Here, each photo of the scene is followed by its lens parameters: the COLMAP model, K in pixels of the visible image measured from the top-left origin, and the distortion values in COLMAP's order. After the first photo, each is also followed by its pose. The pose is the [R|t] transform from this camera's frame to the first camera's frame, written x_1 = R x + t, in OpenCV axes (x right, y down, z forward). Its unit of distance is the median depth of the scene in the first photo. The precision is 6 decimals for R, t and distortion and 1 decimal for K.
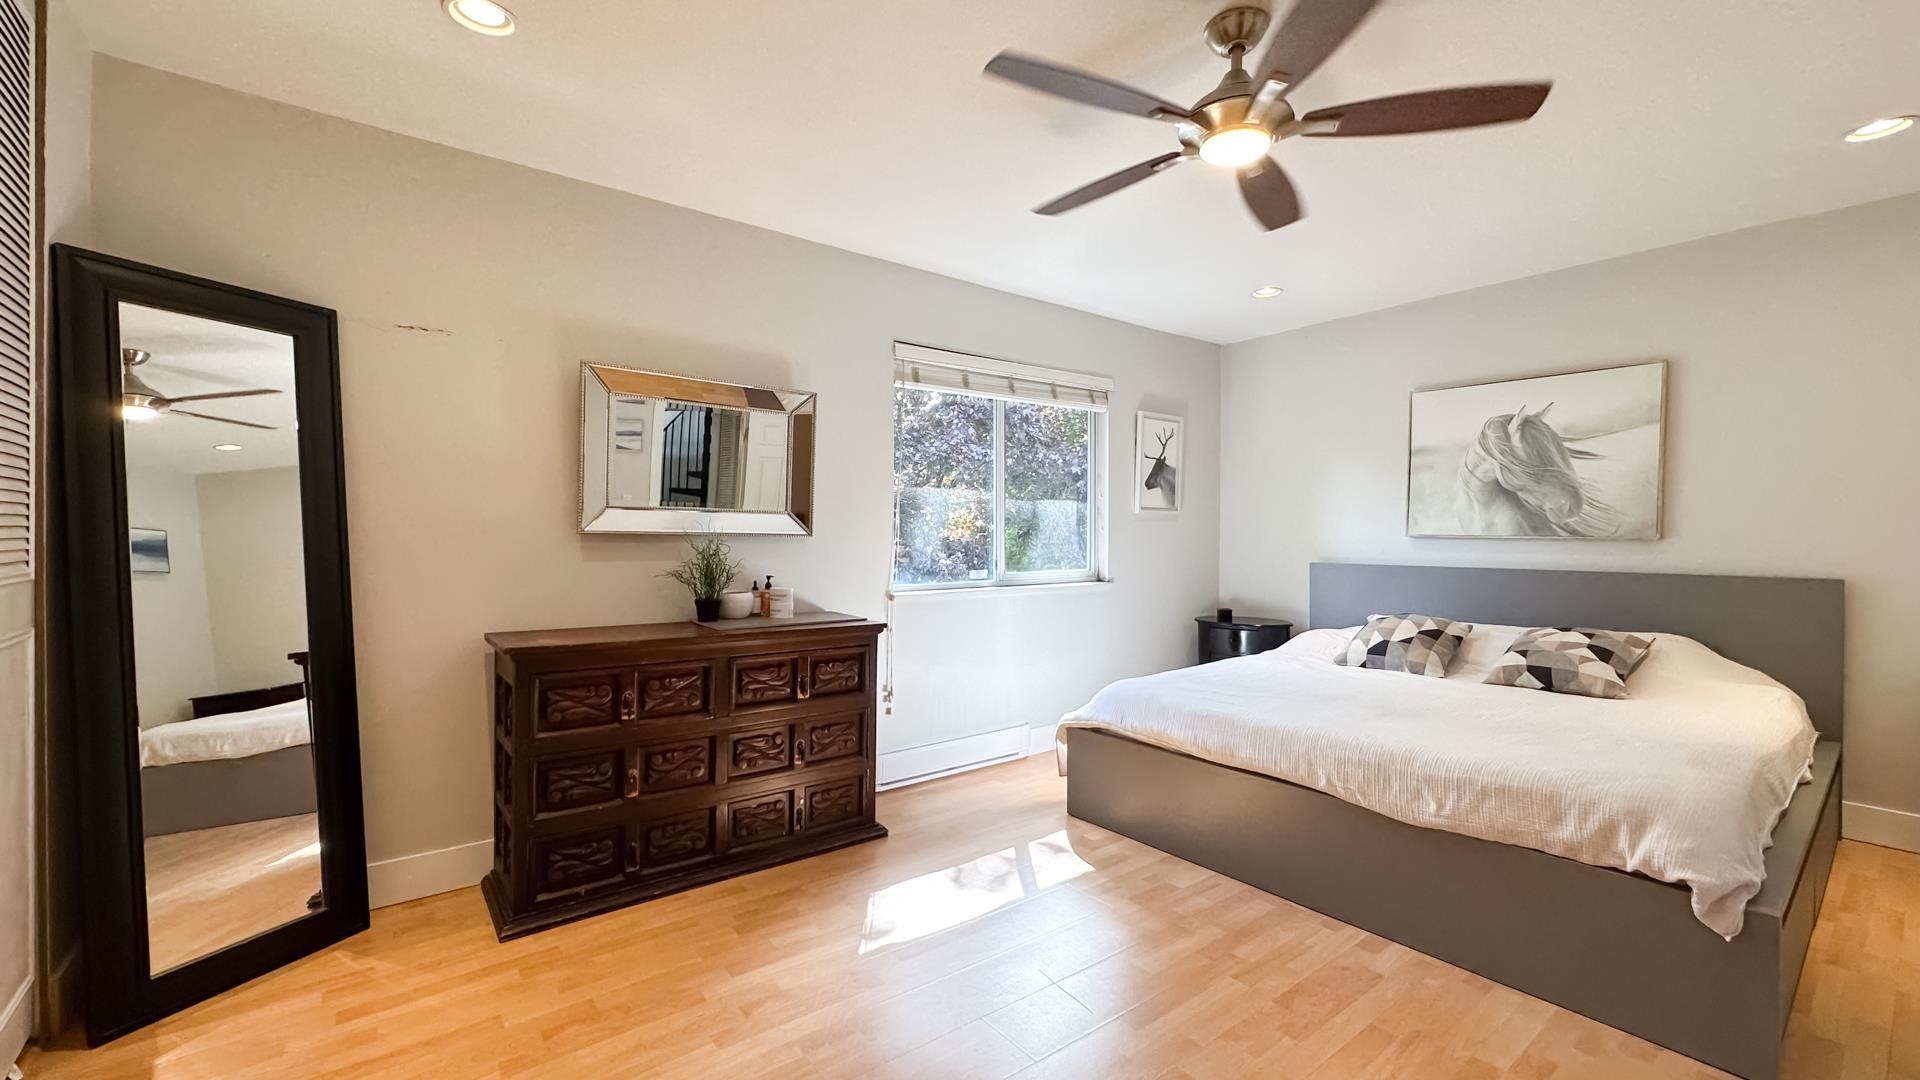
lens RADIAL K [[755.7, 0, 958.5], [0, 755.7, 545.8], [0, 0, 1]] dist [-0.000672, -0.000112]
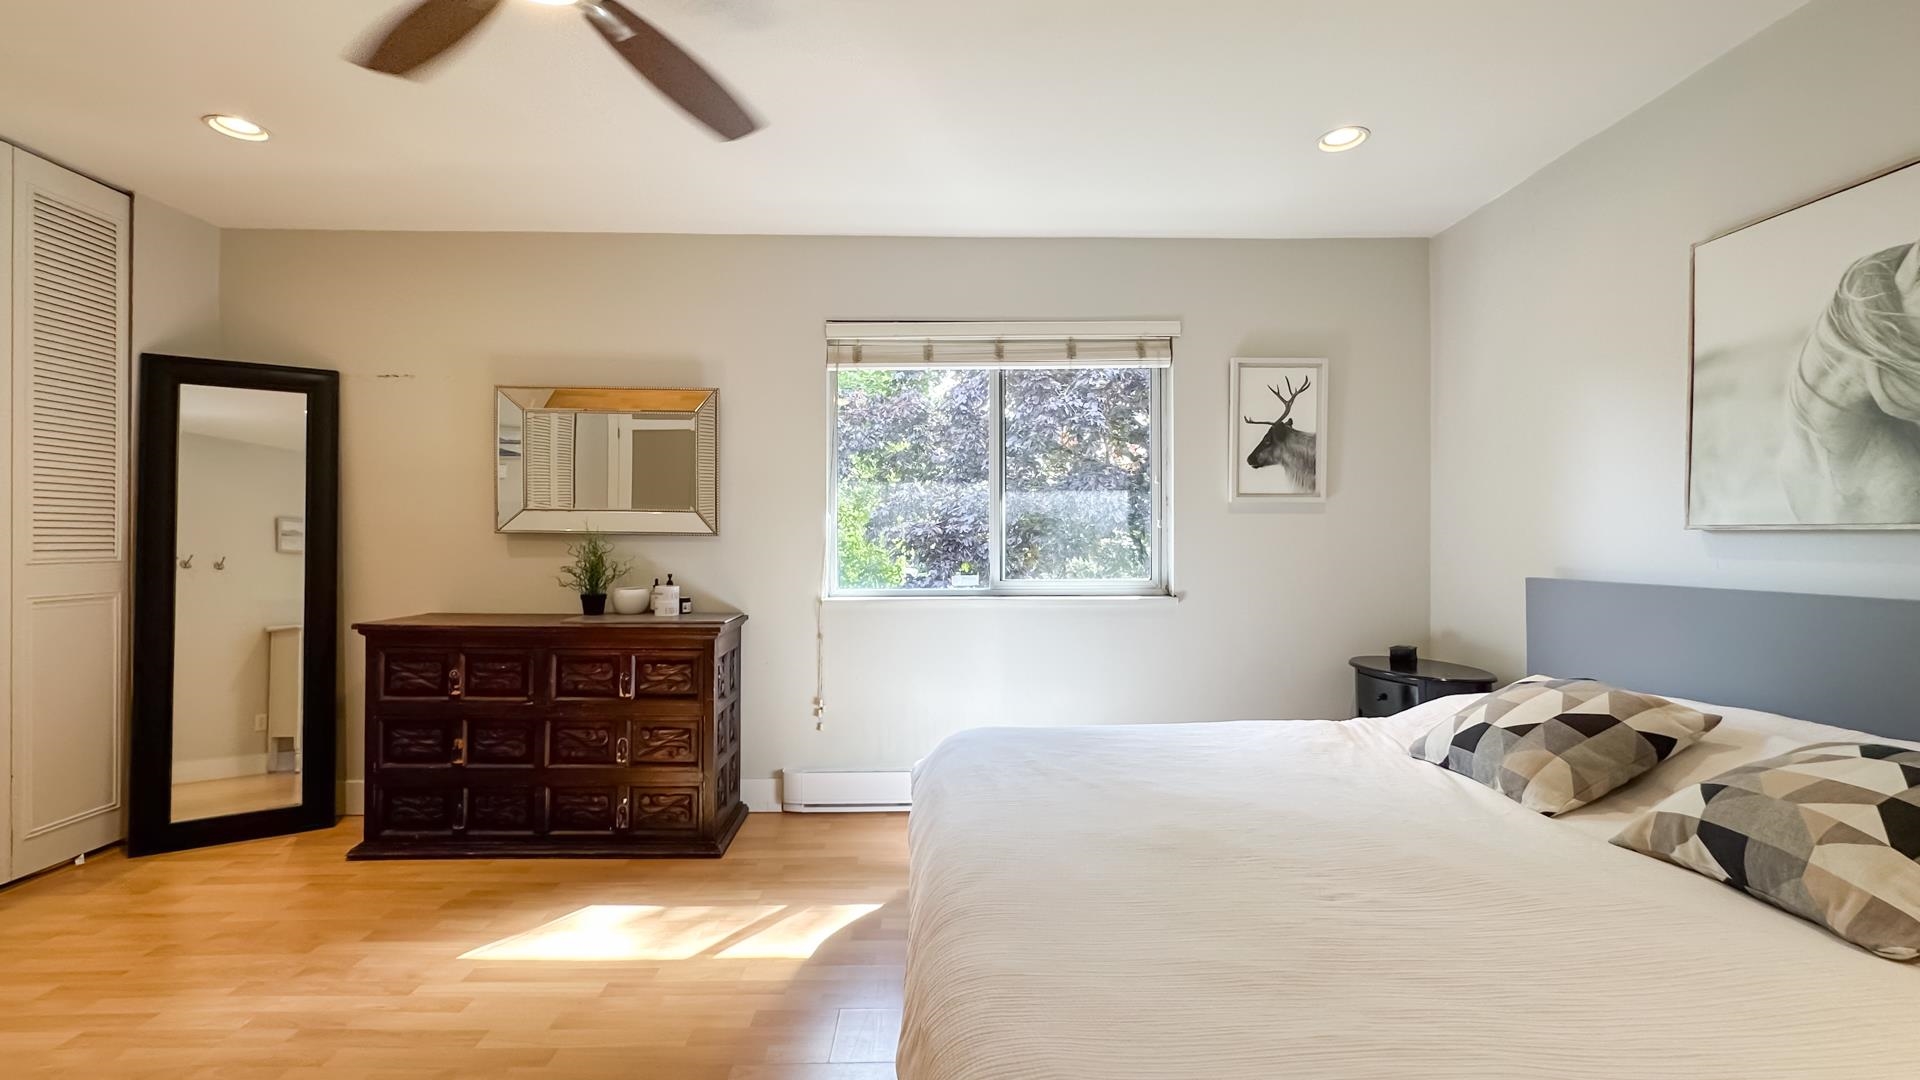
lens RADIAL K [[764.0, 0, 949.0], [0, 764.0, 543.5], [0, 0, 1]] dist [0.000857, -0.000112]
pose [[0.809696, -0.000954, -0.586849, 0.612624], [-0.006223, 0.999928, -0.010213, 0.006507], [0.586817, 0.011921, 0.809632, 0.363890]]
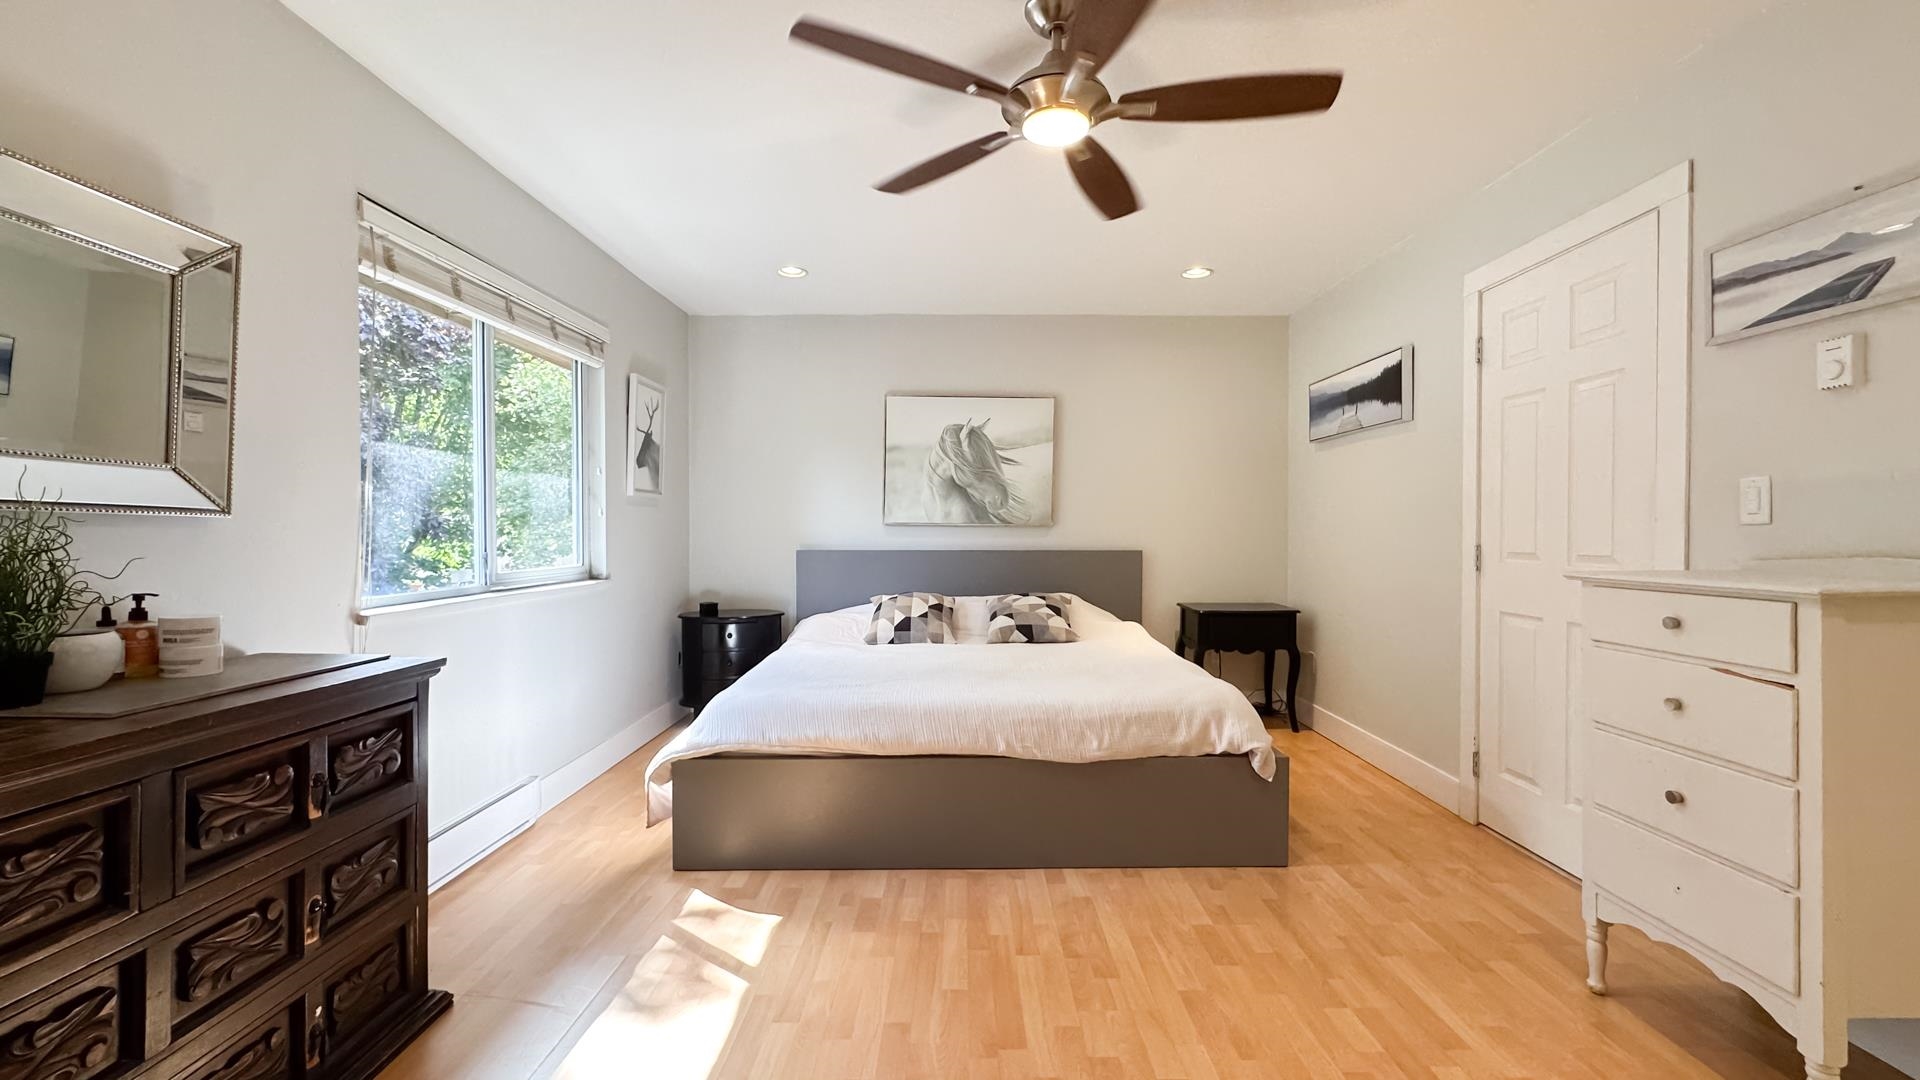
lens RADIAL K [[774.4, 0, 959.3], [0, 774.4, 543.3], [0, 0, 1]] dist [-0.001575, -0.000197]
pose [[0.614904, -0.014867, 0.788462, -0.297717], [0.011704, 0.999884, 0.009726, 0.007686], [-0.788515, 0.003248, 0.615006, 0.258998]]
